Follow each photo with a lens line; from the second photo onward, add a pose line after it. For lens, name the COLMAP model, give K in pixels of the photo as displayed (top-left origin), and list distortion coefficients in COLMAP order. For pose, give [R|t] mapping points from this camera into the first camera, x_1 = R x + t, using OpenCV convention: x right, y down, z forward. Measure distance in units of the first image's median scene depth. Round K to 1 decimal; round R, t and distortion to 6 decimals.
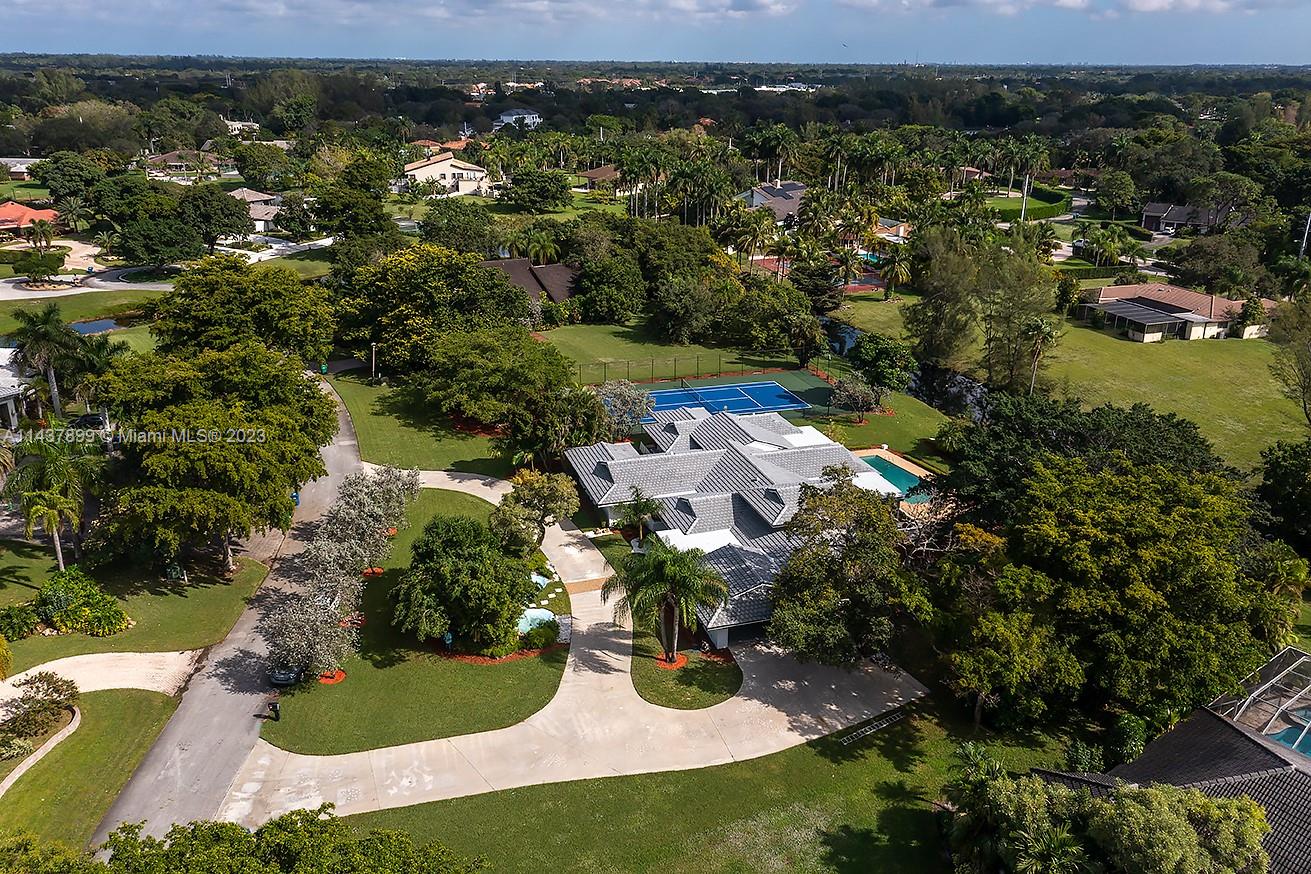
lens RADIAL K [[1049.4, 0, 656.7], [0, 1049.4, 419.2], [0, 0, 1]] dist [0.009576, 0.003044]
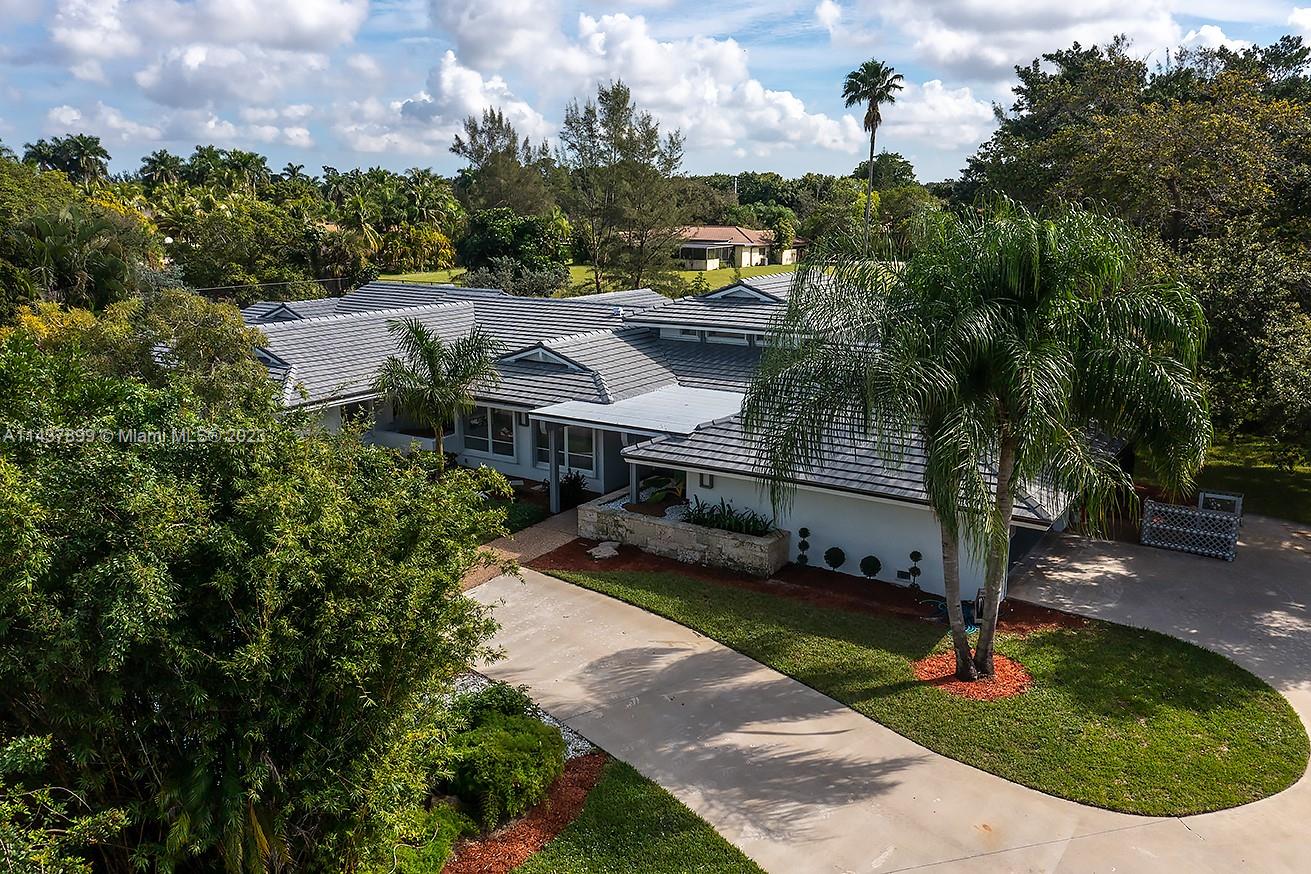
lens RADIAL K [[1049.4, 0, 656.7], [0, 1049.4, 419.2], [0, 0, 1]] dist [0.009576, 0.003044]
pose [[0.770943, -0.132656, 0.622937, -0.159006], [0.208408, 0.976767, -0.049920, 0.115895], [-0.601842, 0.168311, 0.780678, 0.594902]]
